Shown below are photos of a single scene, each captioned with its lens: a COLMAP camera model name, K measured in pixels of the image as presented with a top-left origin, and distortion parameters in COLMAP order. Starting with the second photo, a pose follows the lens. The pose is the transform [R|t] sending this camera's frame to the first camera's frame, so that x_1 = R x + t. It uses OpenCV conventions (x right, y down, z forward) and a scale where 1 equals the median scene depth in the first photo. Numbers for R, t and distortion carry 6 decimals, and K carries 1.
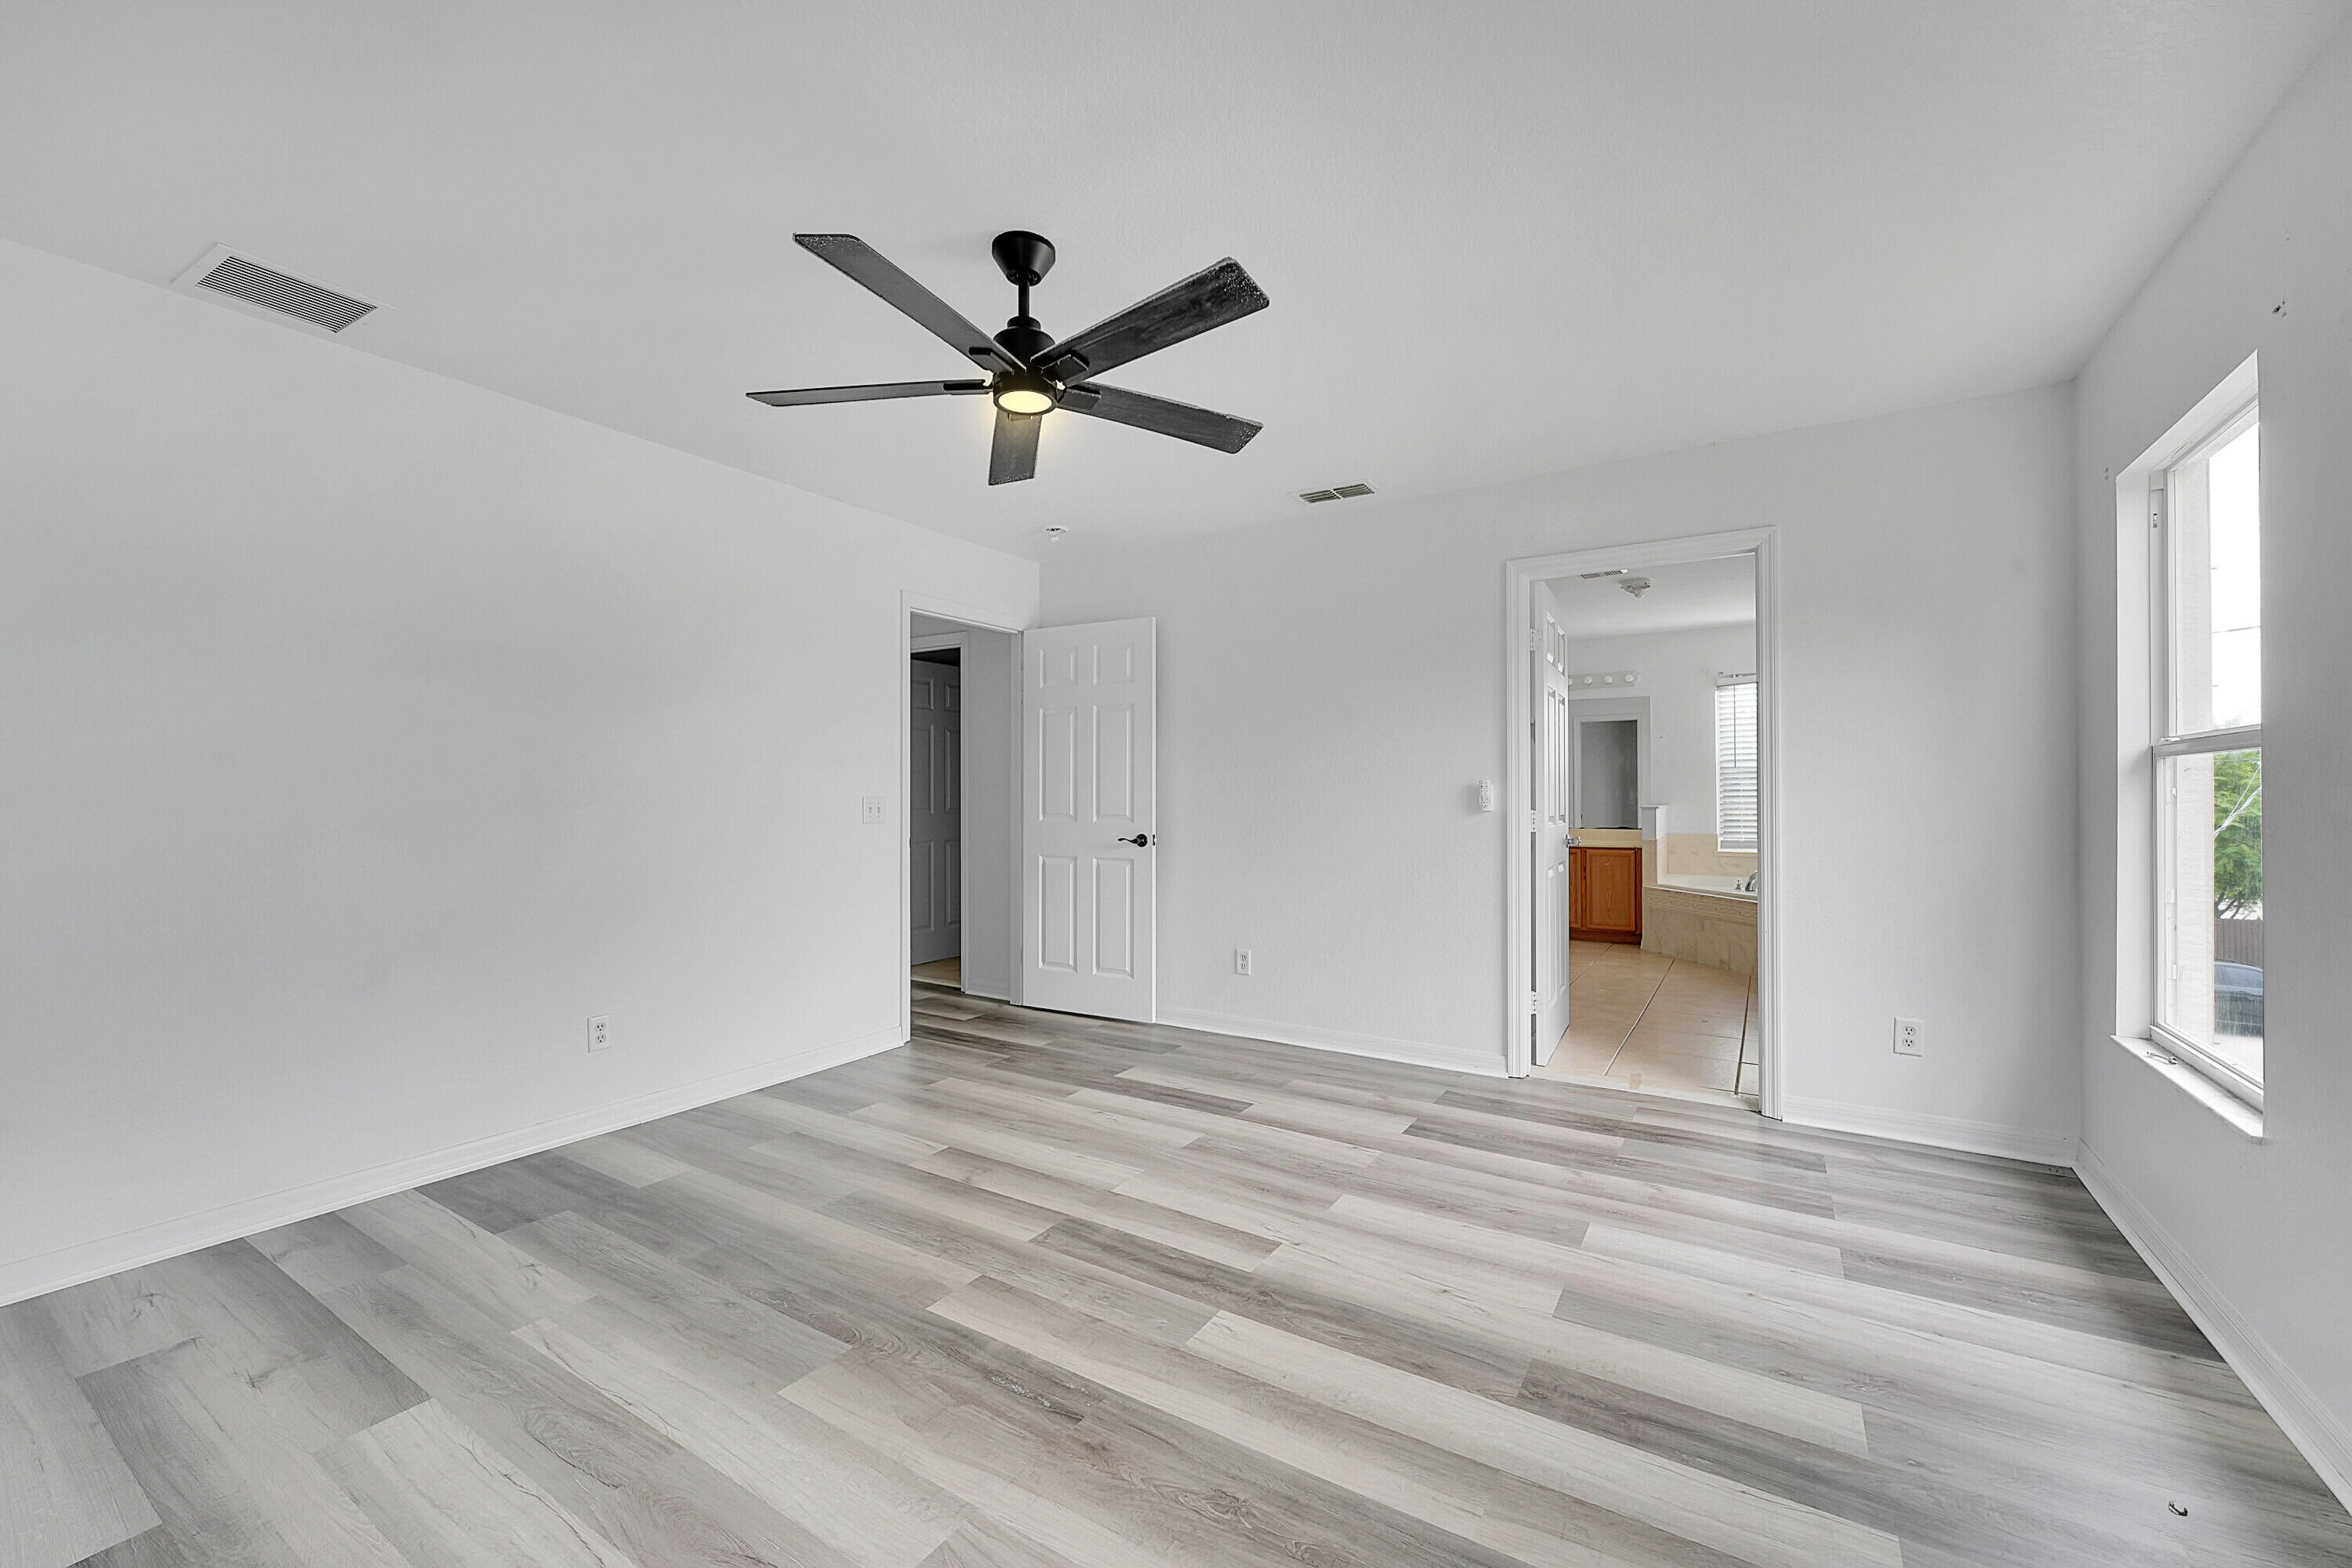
lens RADIAL K [[930.2, 0, 1178.9], [0, 930.2, 790.8], [0, 0, 1]] dist [0.000837, 0.000088]
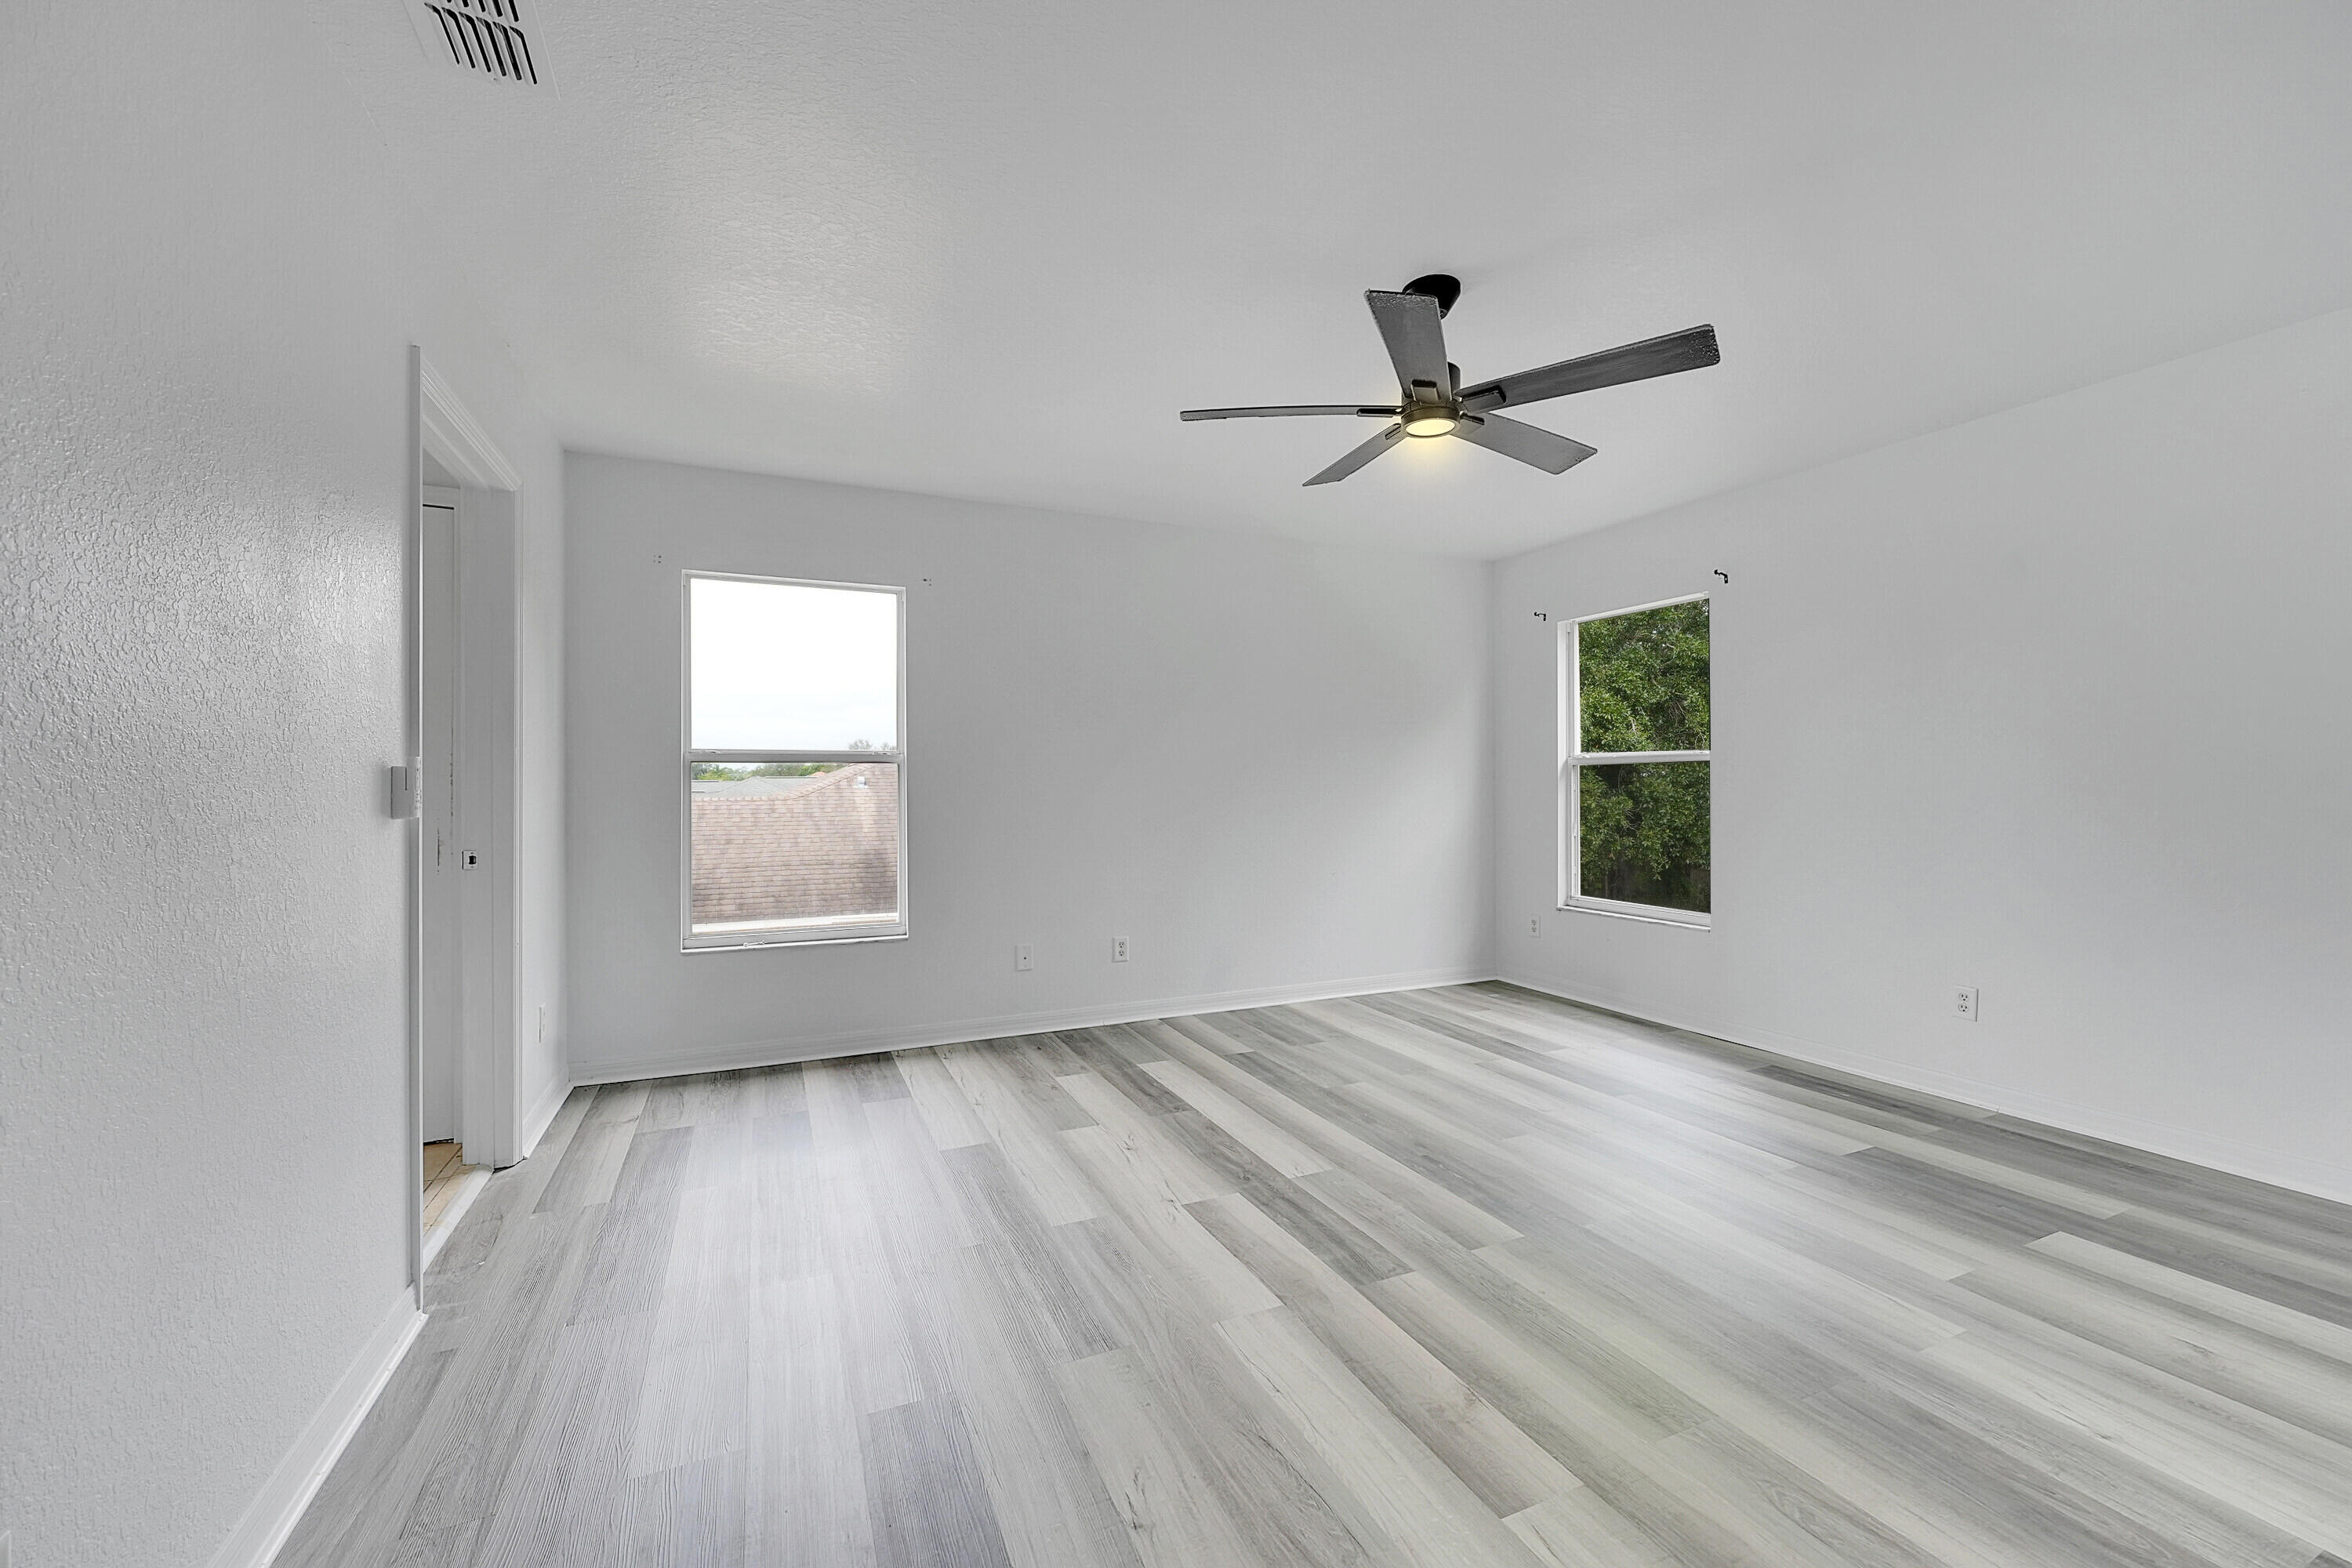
lens RADIAL K [[930.2, 0, 1179.0], [0, 930.2, 783.7], [0, 0, 1]] dist [0.000837, 0.000088]
pose [[-0.835627, 0.005868, 0.549267, -0.502444], [0.002702, 0.999975, -0.006572, 0.012598], [-0.549291, -0.004008, -0.835621, 2.007893]]
